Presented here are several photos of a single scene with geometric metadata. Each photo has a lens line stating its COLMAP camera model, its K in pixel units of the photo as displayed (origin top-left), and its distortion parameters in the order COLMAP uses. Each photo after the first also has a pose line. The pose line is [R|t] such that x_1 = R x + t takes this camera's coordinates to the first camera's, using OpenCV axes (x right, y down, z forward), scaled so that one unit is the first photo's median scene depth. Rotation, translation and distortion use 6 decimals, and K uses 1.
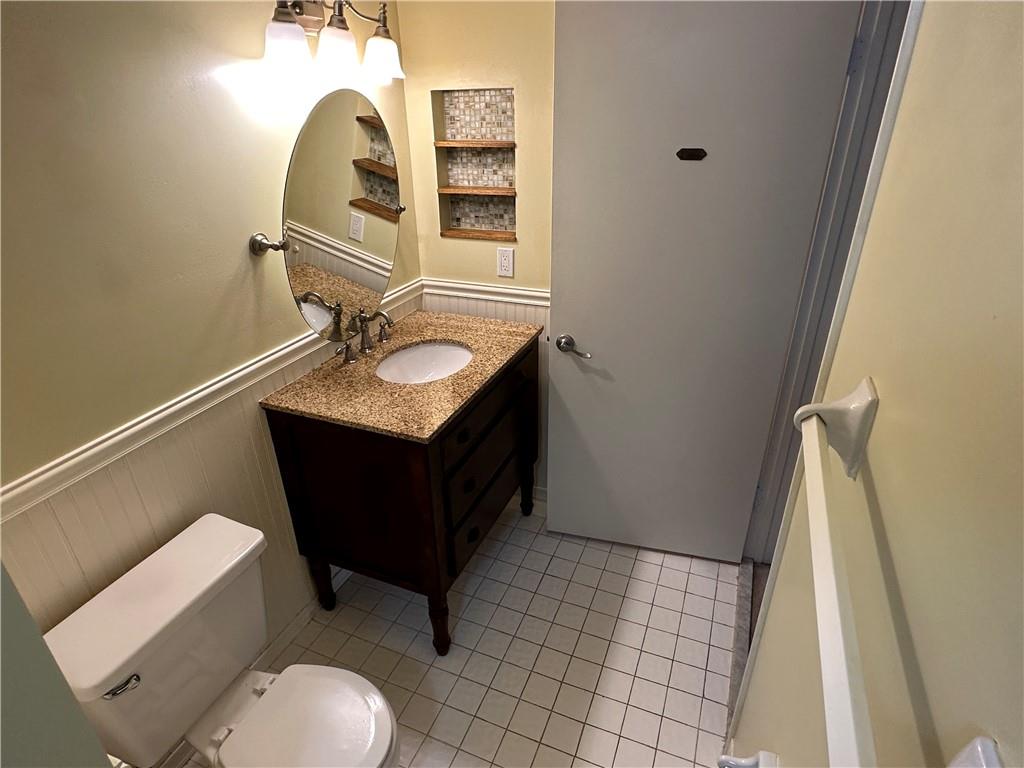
lens RADIAL K [[574.0, 0, 512.0], [0, 574.0, 384.0], [0, 0, 1]] dist [-0.000505, -0.000084]
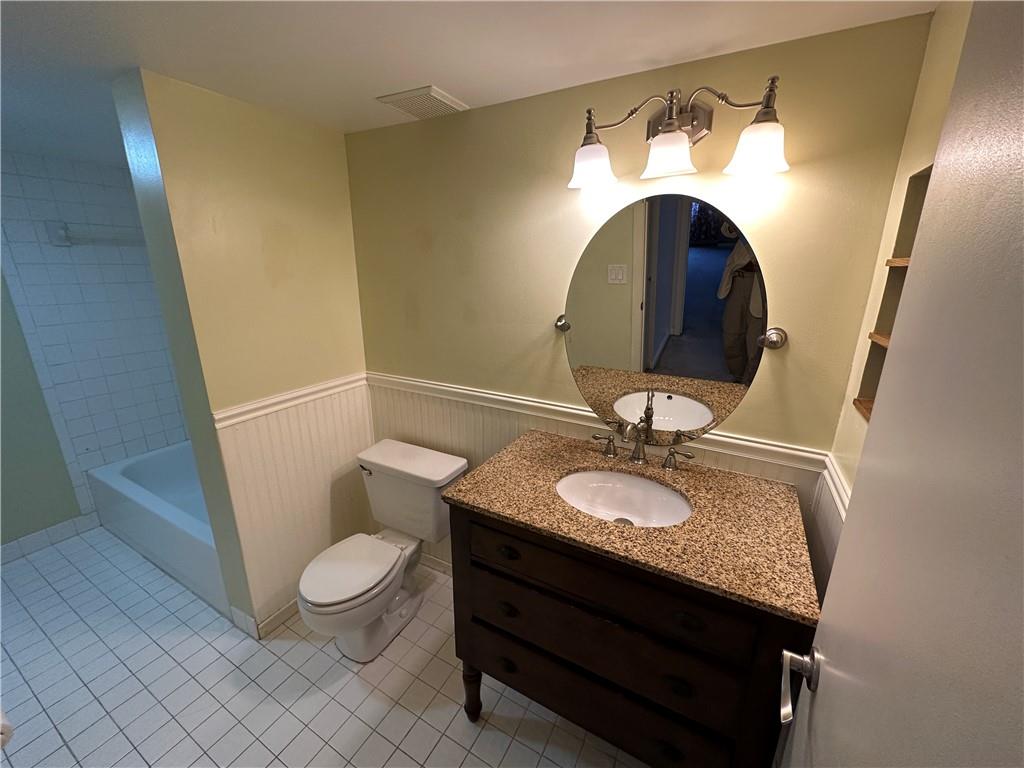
lens RADIAL K [[408.7, 0, 511.9], [0, 408.7, 382.1], [0, 0, 1]] dist [-0.002053, 0.000027]
pose [[-0.111955, 0.284963, -0.951978, 0.426648], [-0.445213, 0.842087, 0.304426, -0.314701], [0.888398, 0.457915, 0.032593, 0.814197]]
